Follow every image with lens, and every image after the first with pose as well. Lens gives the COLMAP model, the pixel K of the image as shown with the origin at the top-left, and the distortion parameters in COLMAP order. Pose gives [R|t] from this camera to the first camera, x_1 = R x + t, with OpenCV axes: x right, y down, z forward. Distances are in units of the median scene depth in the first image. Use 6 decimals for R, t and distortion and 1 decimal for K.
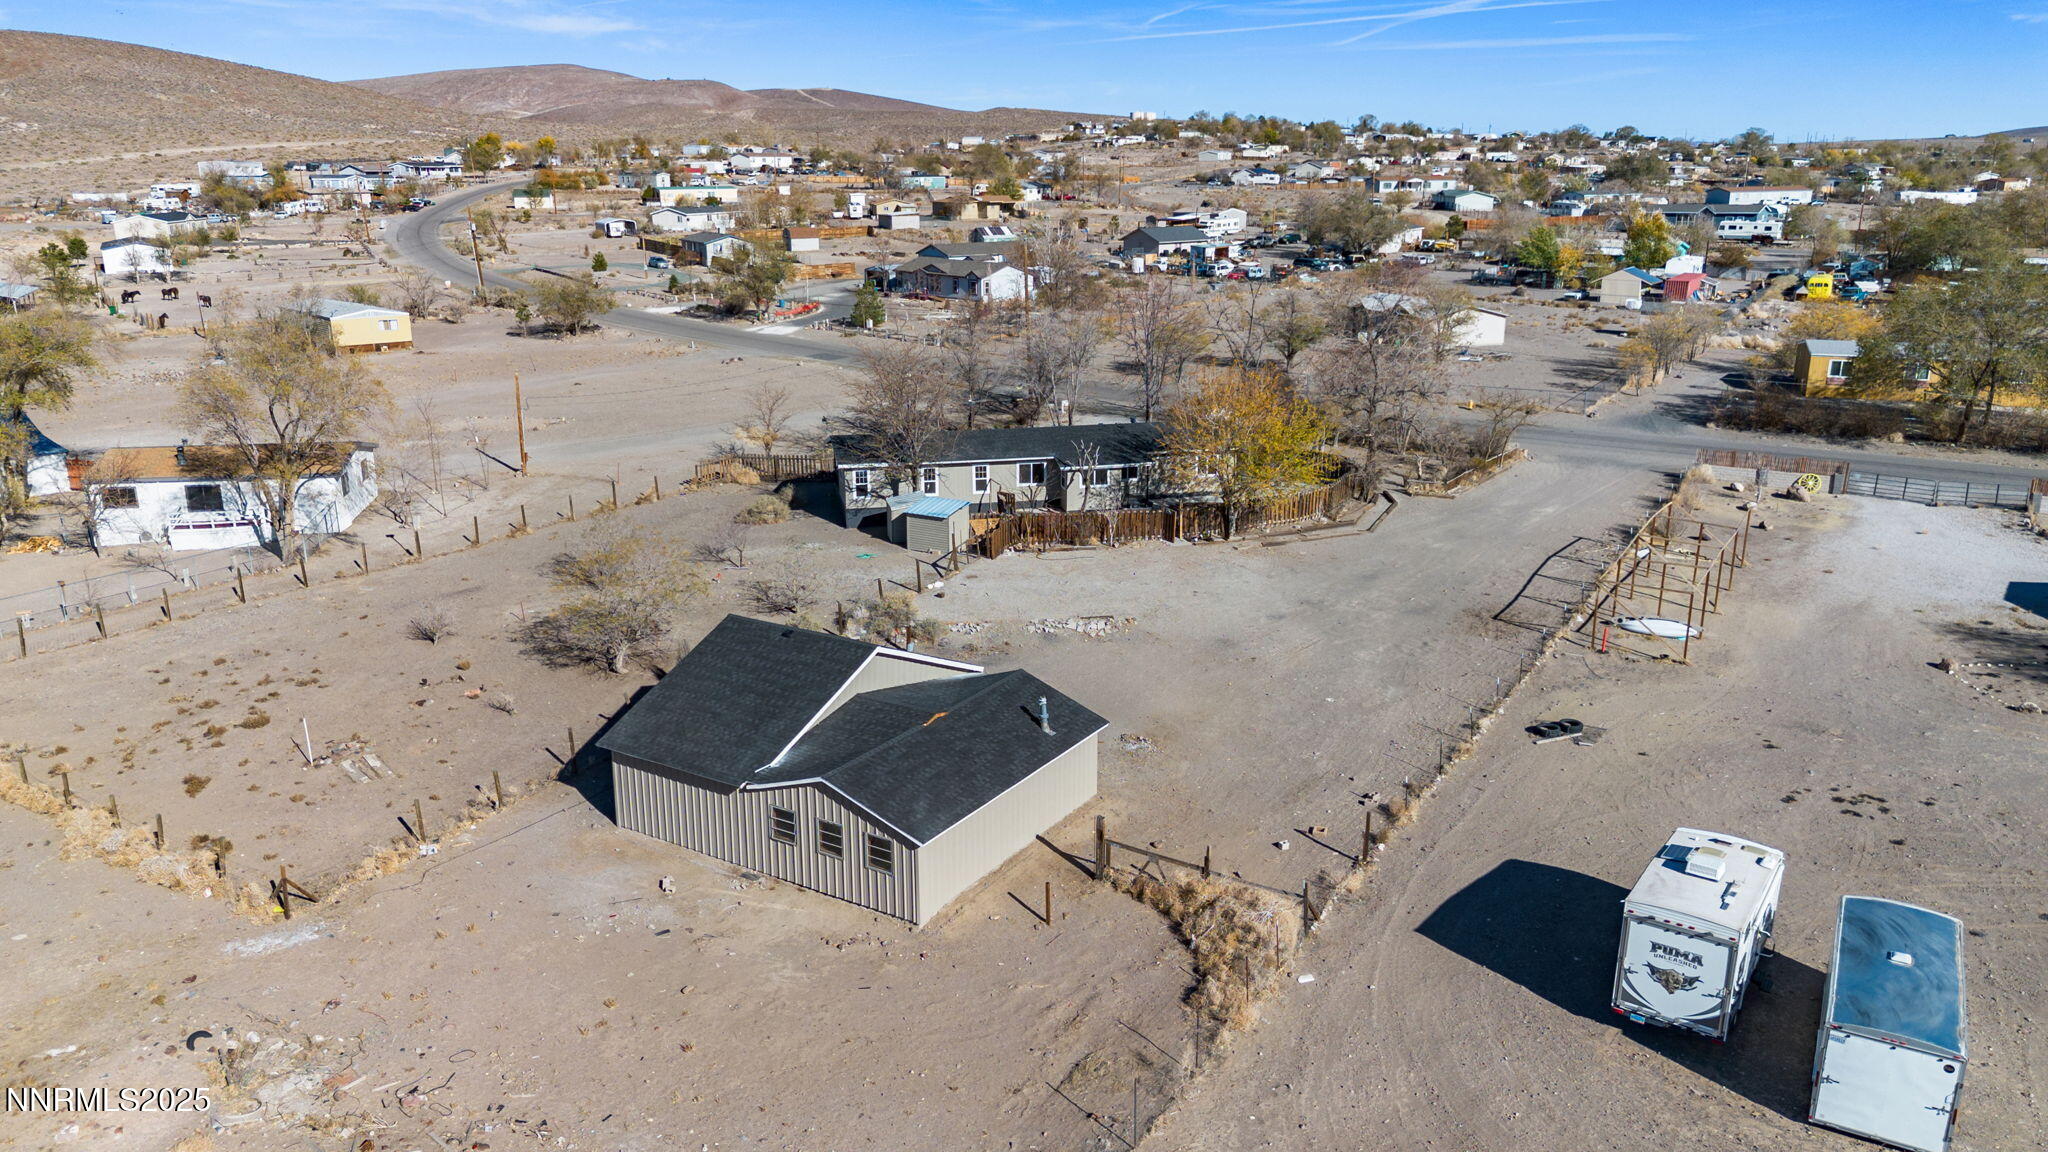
lens RADIAL K [[1457.9, 0, 1024.0], [0, 1457.9, 576.0], [0, 0, 1]] dist [0.045753, -0.032621]
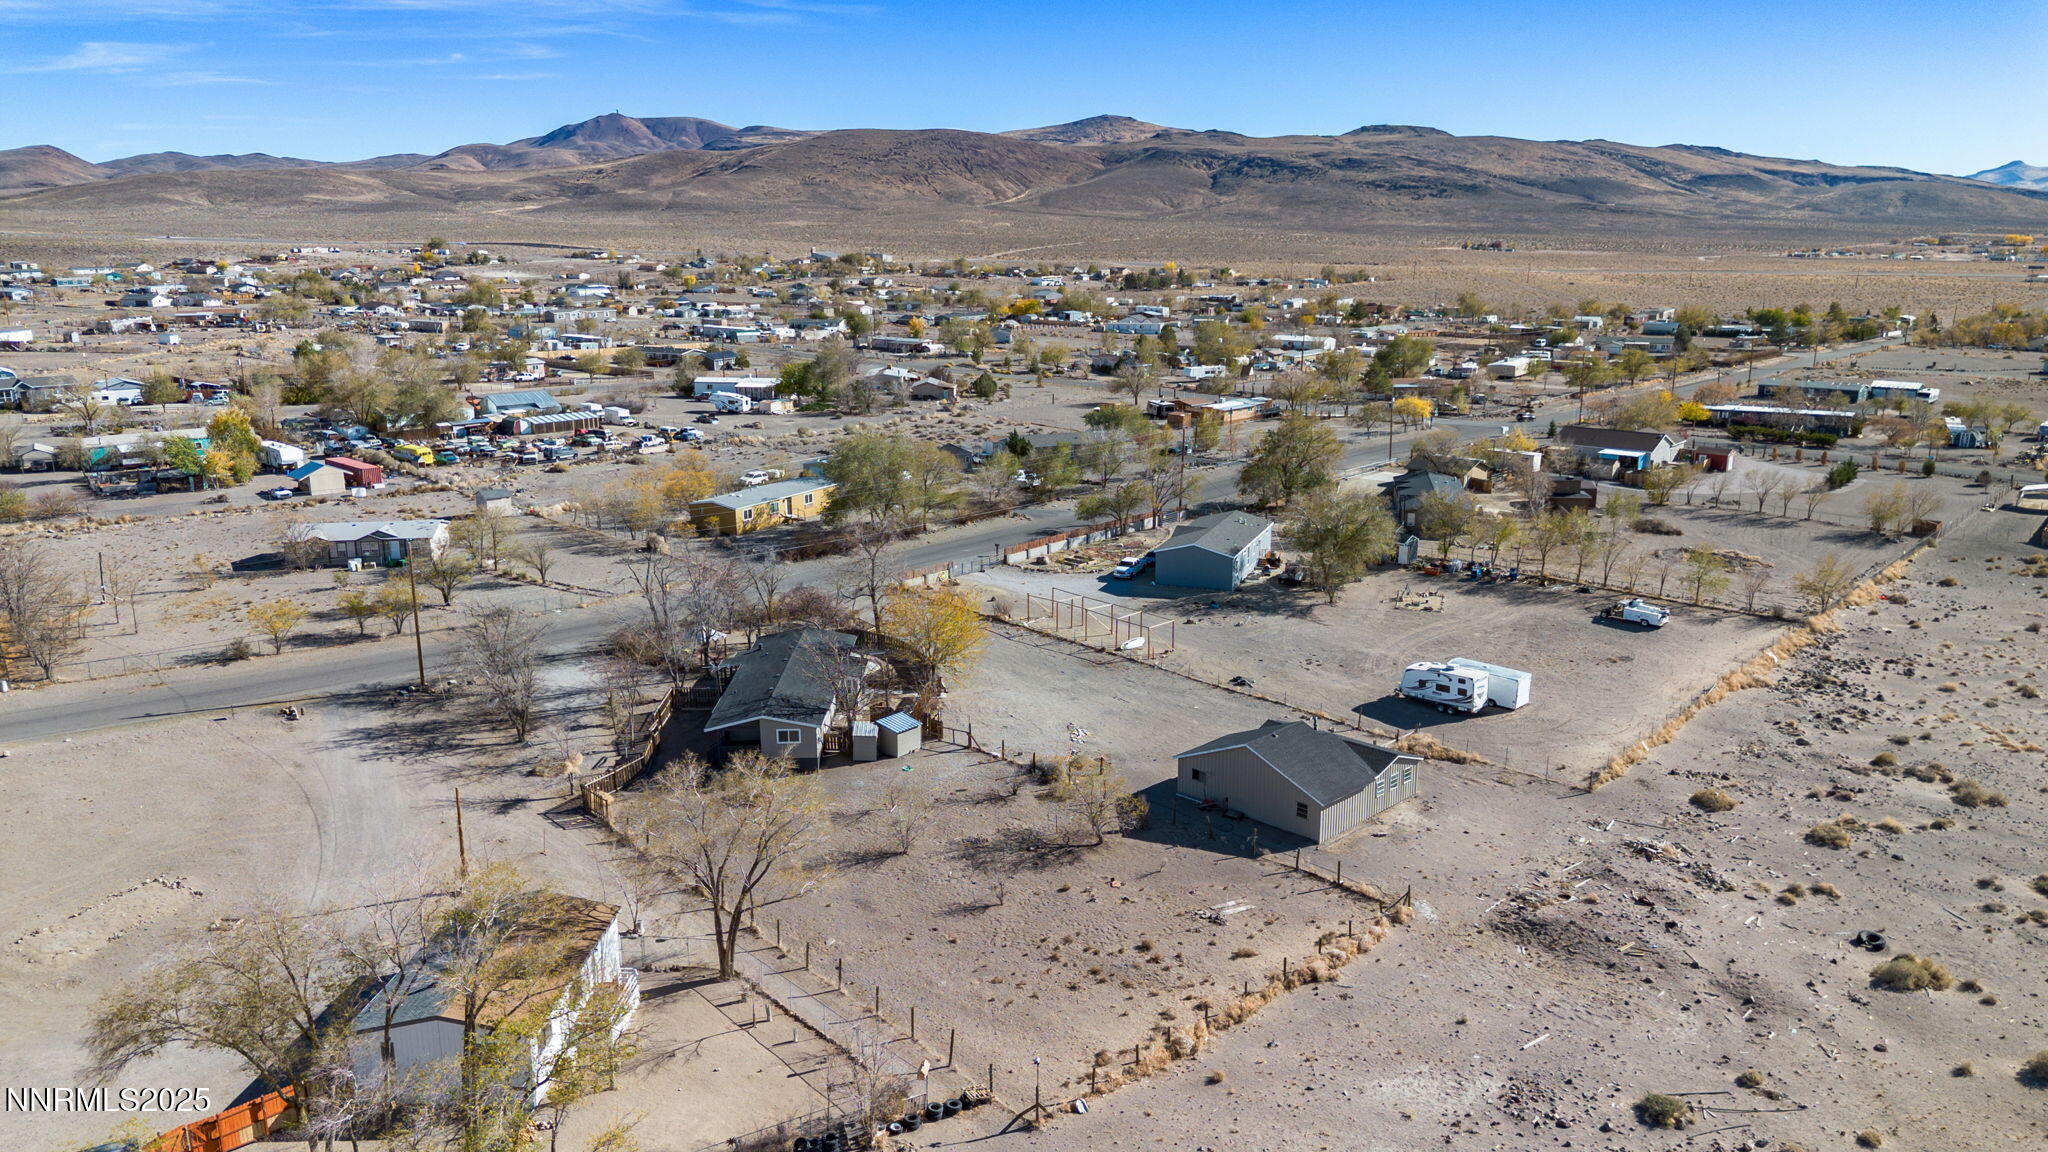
lens RADIAL K [[1457.4, 0, 1024.0], [0, 1457.4, 576.0], [0, 0, 1]] dist [0.086338, -0.097289]
pose [[0.198966, -0.231438, 0.952286, -1.345621], [0.266147, 0.947955, 0.174778, -0.396368], [-0.943175, 0.218674, 0.250207, 0.482723]]
